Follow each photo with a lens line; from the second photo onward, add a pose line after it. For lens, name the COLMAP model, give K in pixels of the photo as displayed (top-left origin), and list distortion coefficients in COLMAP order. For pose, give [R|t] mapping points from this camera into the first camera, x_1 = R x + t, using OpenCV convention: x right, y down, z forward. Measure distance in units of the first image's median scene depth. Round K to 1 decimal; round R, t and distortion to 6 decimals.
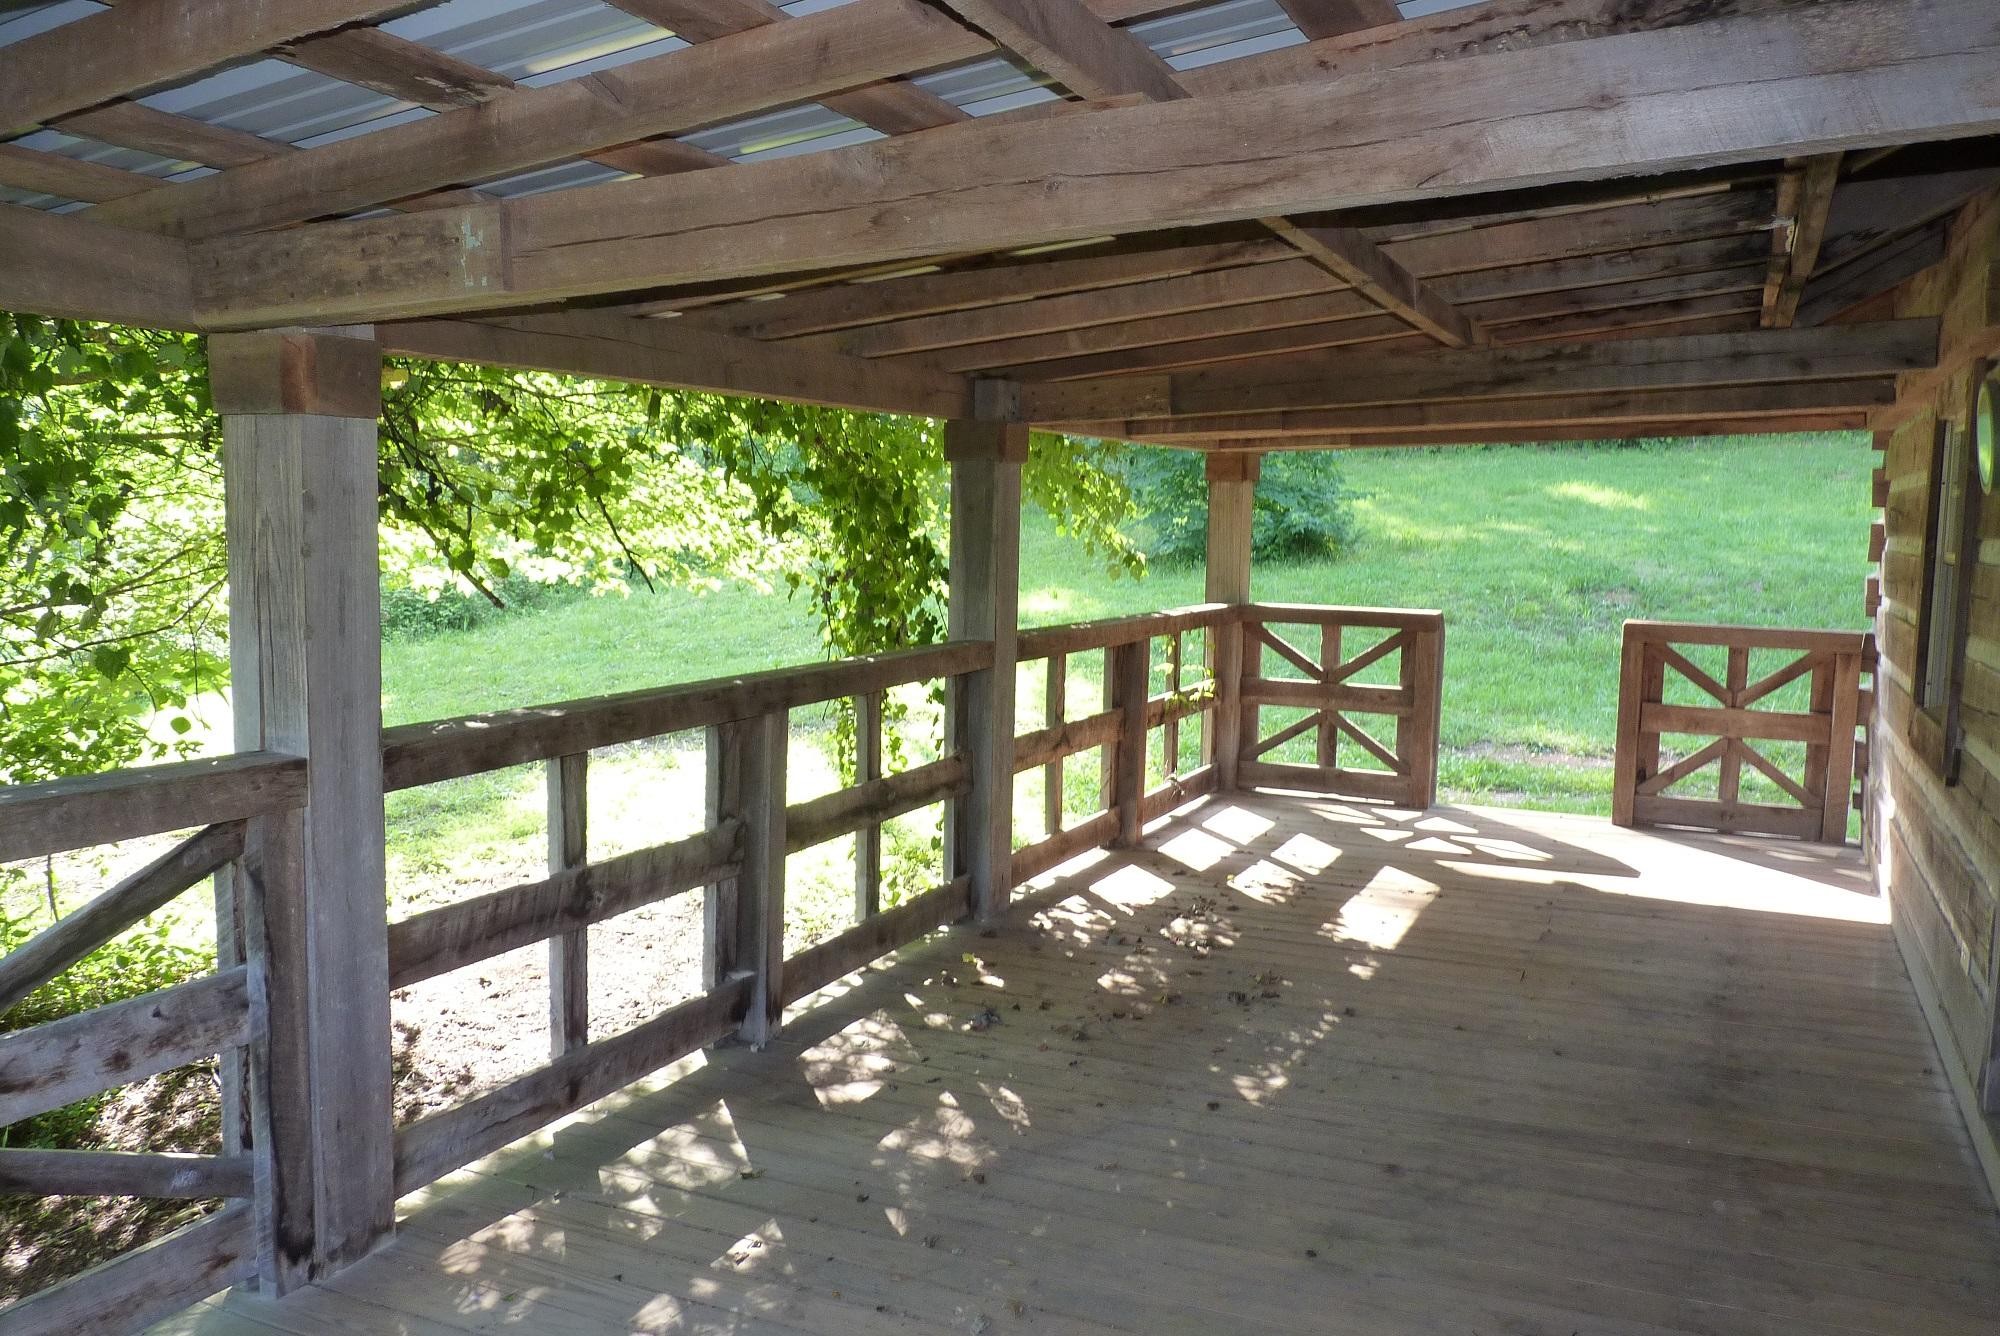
lens RADIAL K [[1685.9, 0, 1000.0], [0, 1685.9, 668.0], [0, 0, 1]] dist [0.012316, 0.014435]
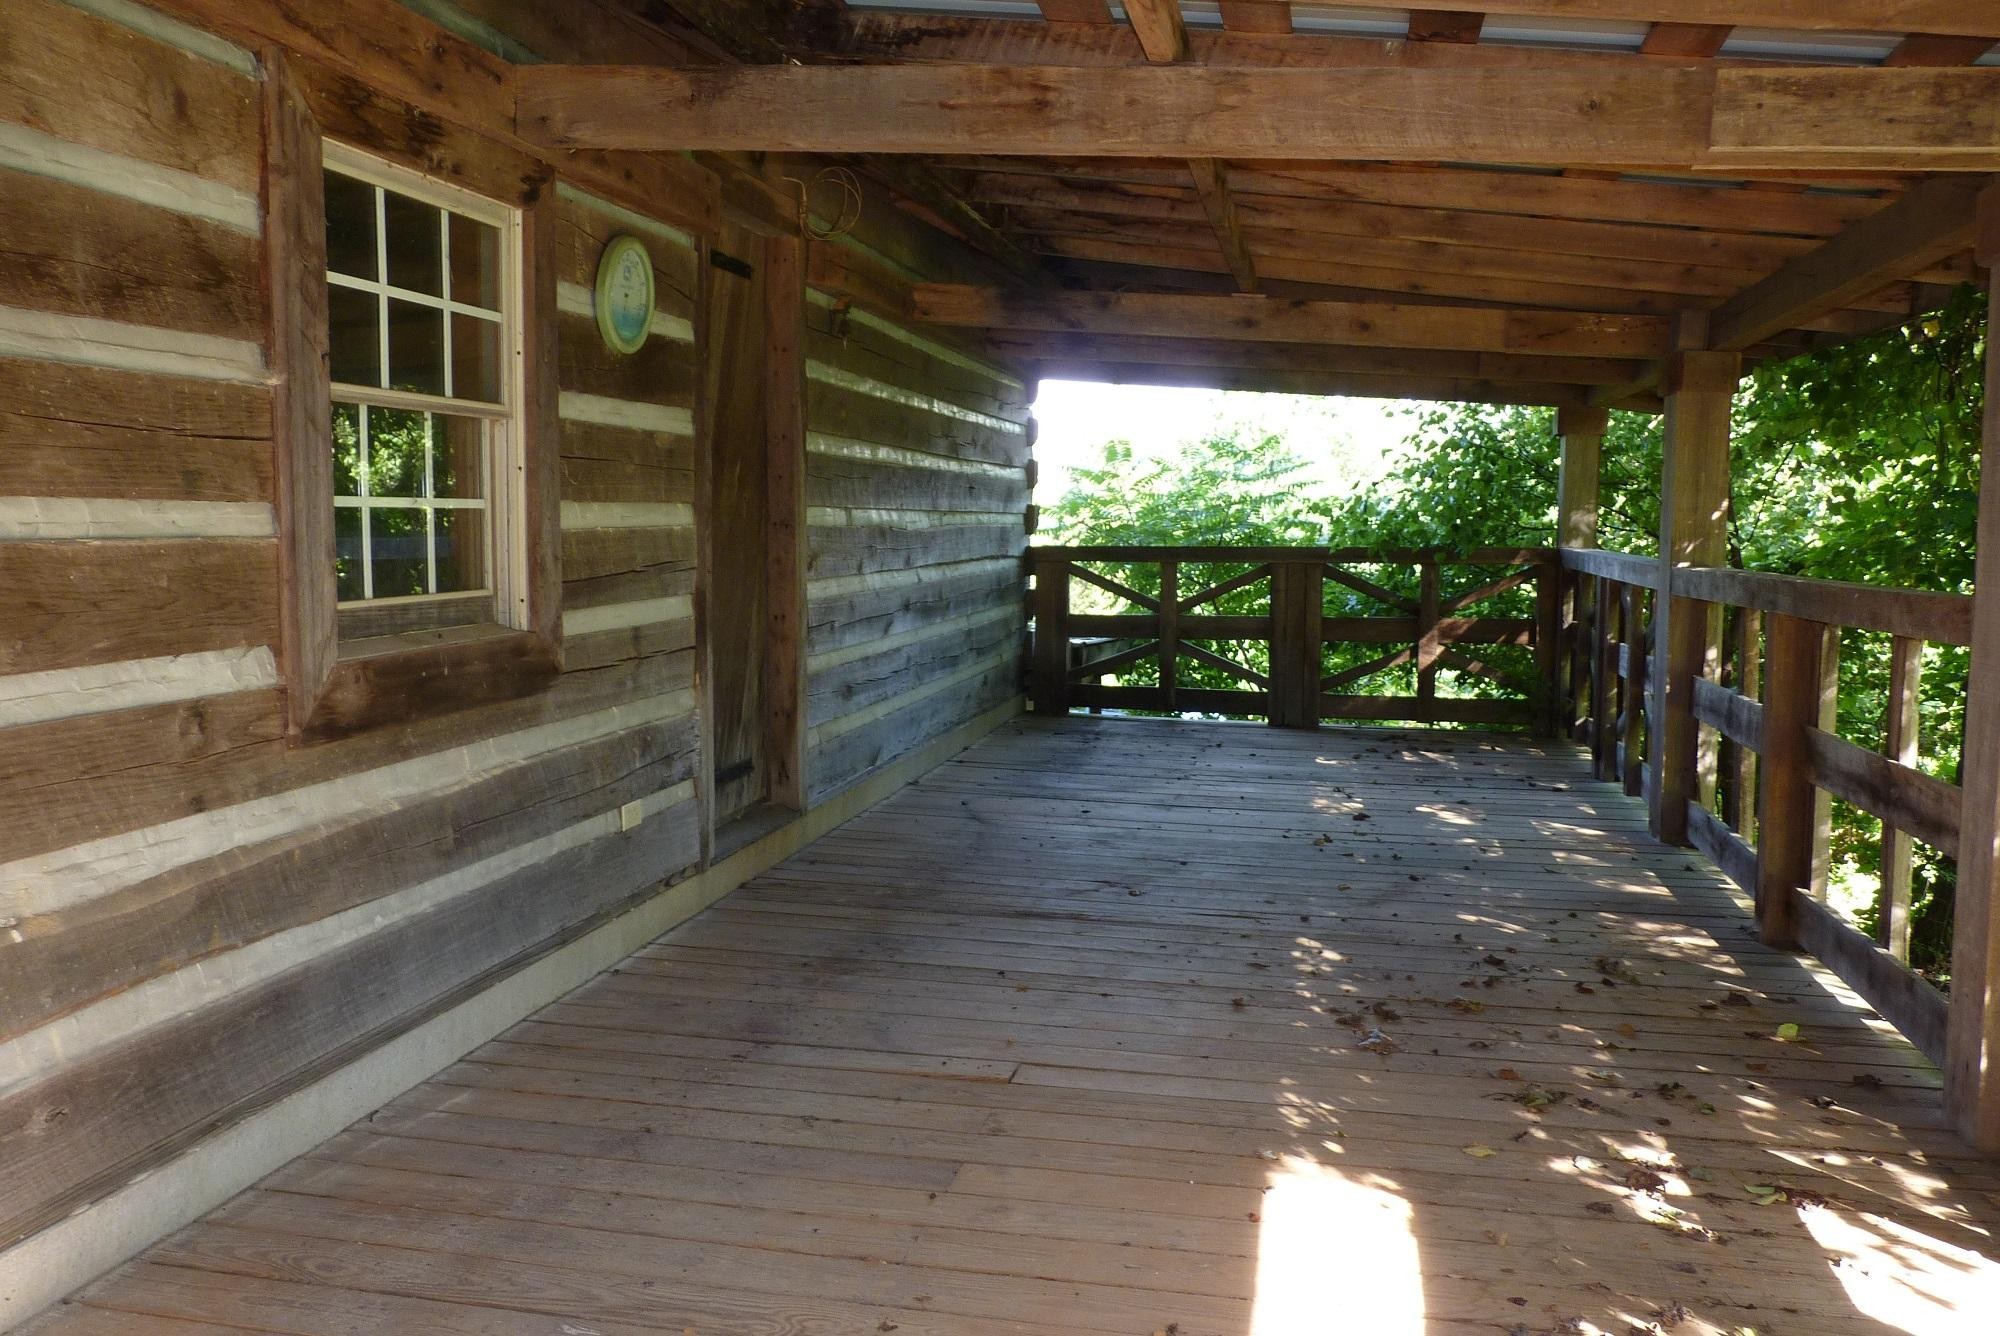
lens RADIAL K [[1685.9, 0, 1000.0], [0, 1685.9, 668.0], [0, 0, 1]] dist [0.012316, 0.014435]
pose [[-0.974075, -0.014868, -0.225737, 0.483612], [-0.057326, 0.981492, 0.182721, -0.088796], [0.218842, 0.190925, -0.956899, 1.654103]]
